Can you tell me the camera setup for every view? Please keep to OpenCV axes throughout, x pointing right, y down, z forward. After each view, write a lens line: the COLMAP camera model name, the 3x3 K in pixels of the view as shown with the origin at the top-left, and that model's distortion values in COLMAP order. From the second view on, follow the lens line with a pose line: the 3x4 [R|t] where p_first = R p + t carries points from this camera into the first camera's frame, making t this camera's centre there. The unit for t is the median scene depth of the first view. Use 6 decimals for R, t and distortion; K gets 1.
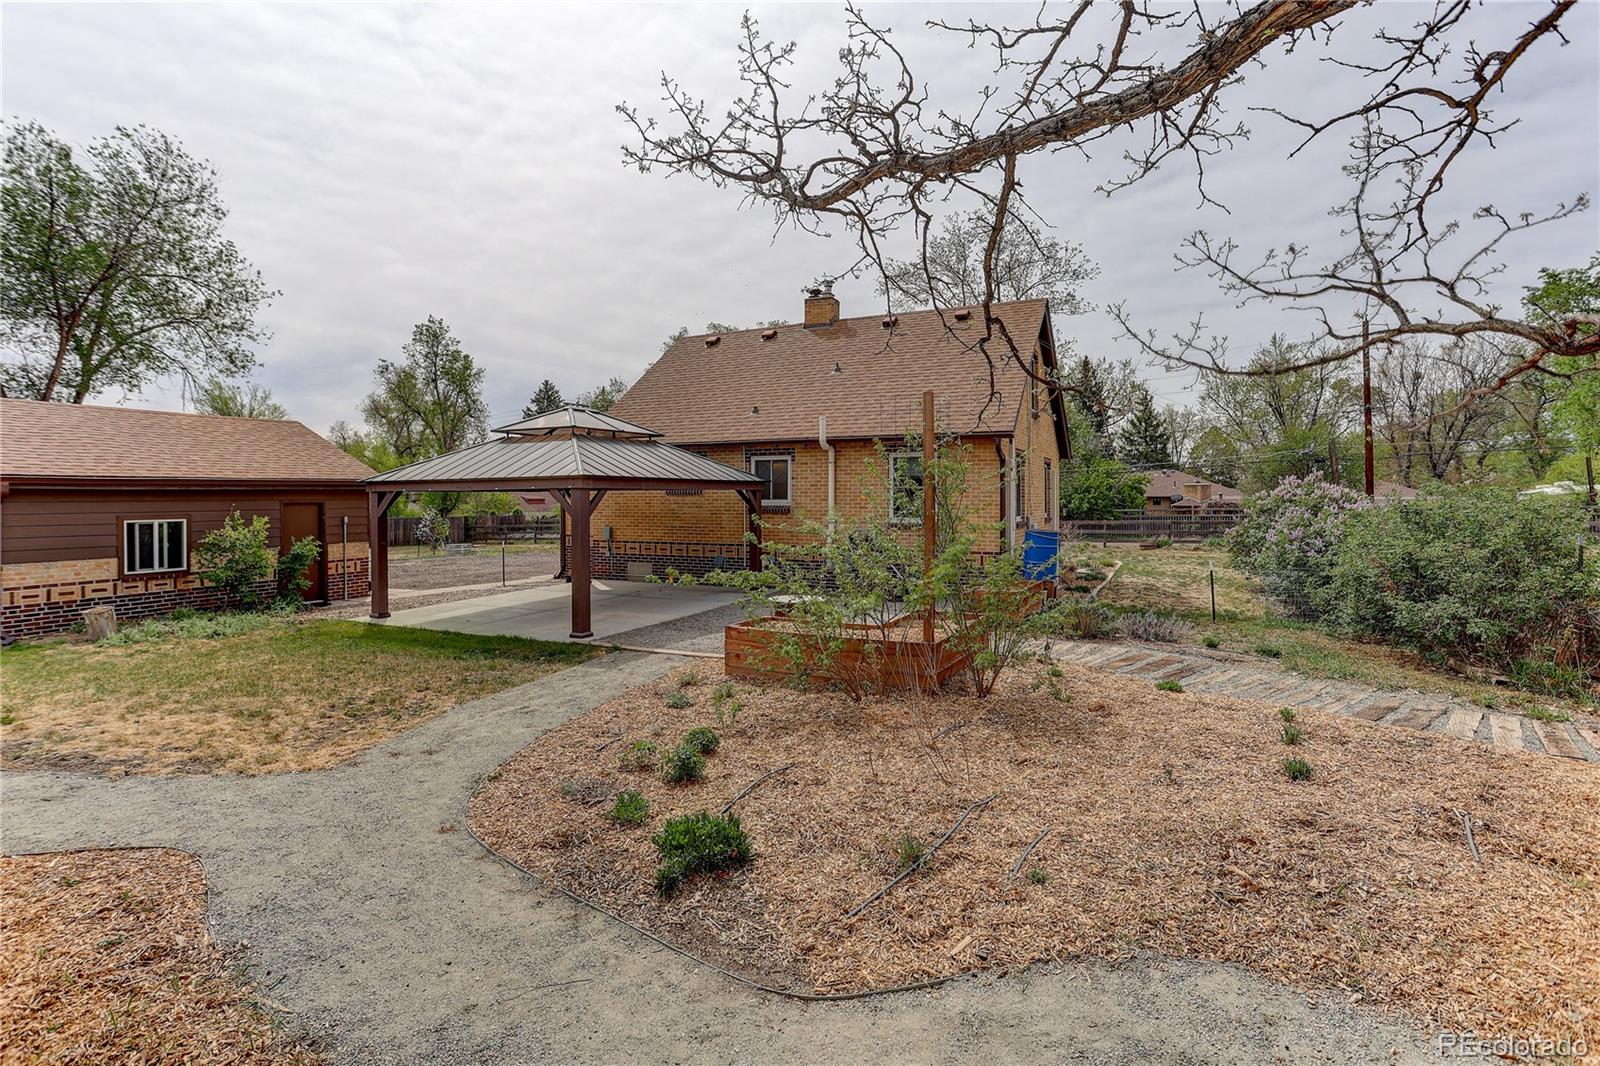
lens RADIAL K [[771.6, 0, 810.5], [0, 771.6, 514.6], [0, 0, 1]] dist [-0.043659, 0.000880]
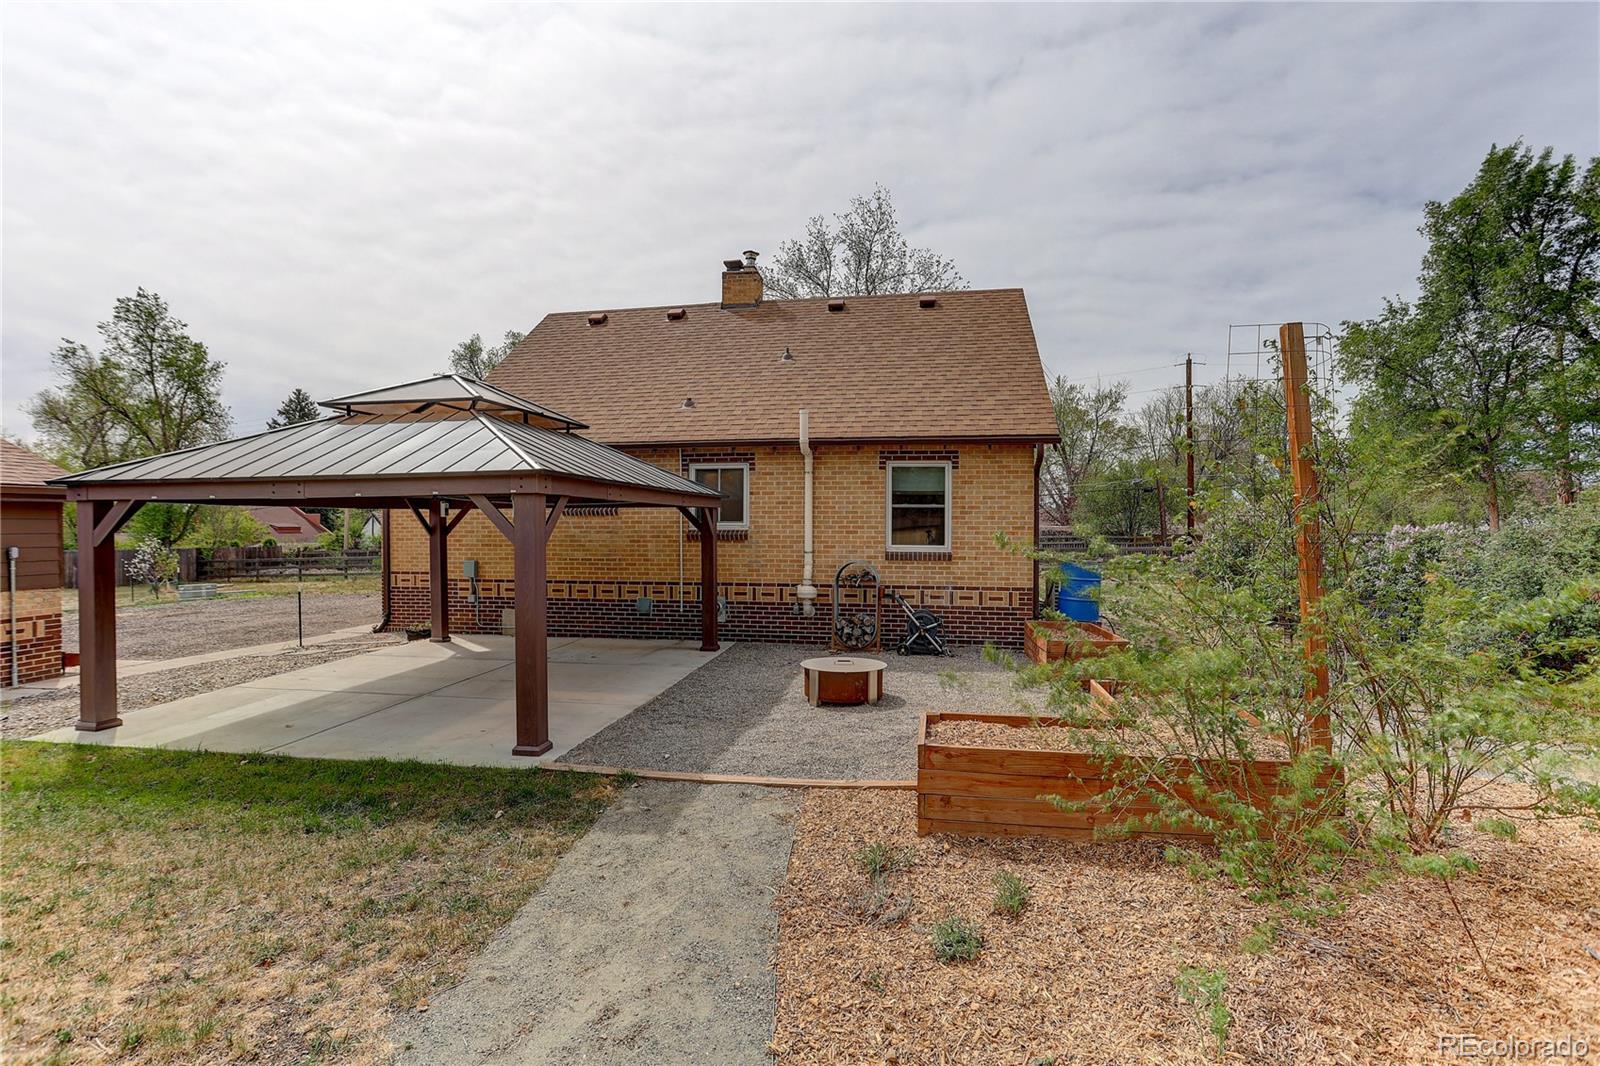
lens RADIAL K [[765.7, 0, 803.3], [0, 765.7, 548.1], [0, 0, 1]] dist [-0.040325, 0.021218]
pose [[0.964324, -0.005814, 0.264663, -0.153576], [0.004527, 0.999975, 0.005473, 0.002285], [-0.264688, -0.004080, 0.964326, 0.240318]]
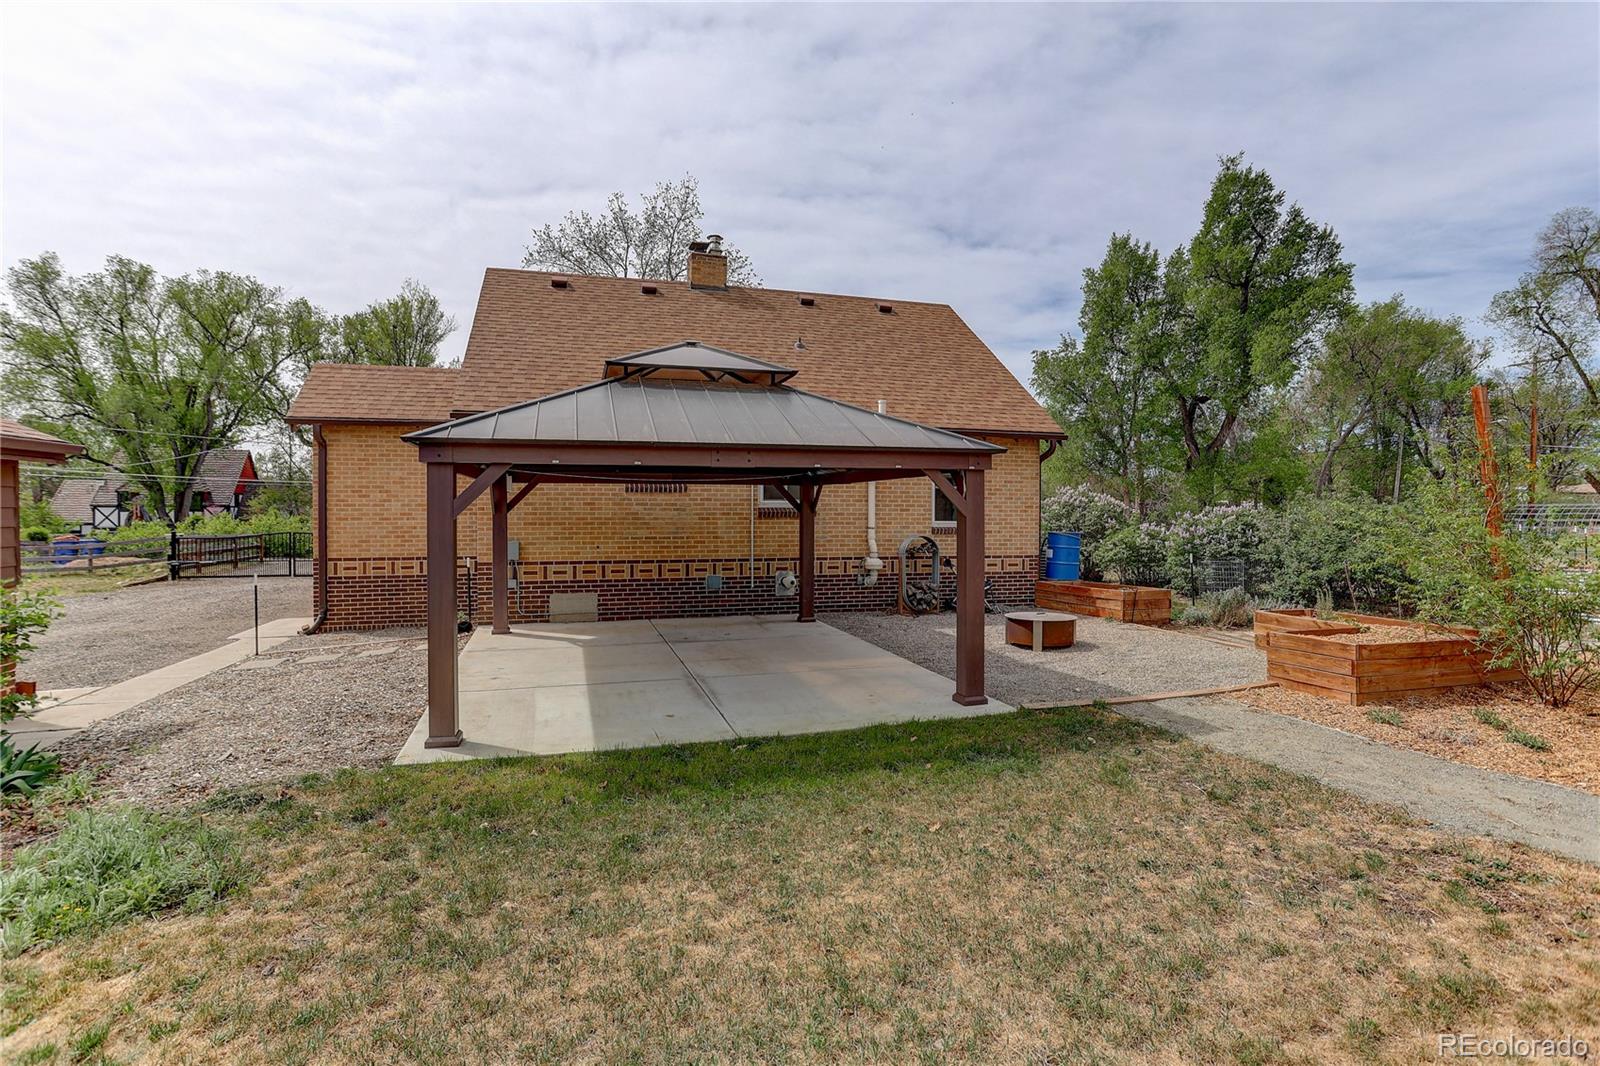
lens RADIAL K [[760.4, 0, 800.0], [0, 760.4, 533.0], [0, 0, 1]] dist [-0.046422, 0.027211]
pose [[0.747862, -0.015674, 0.663670, -0.502780], [0.011635, 0.999877, 0.010503, 0.005751], [-0.663753, -0.000133, 0.747952, 0.377659]]
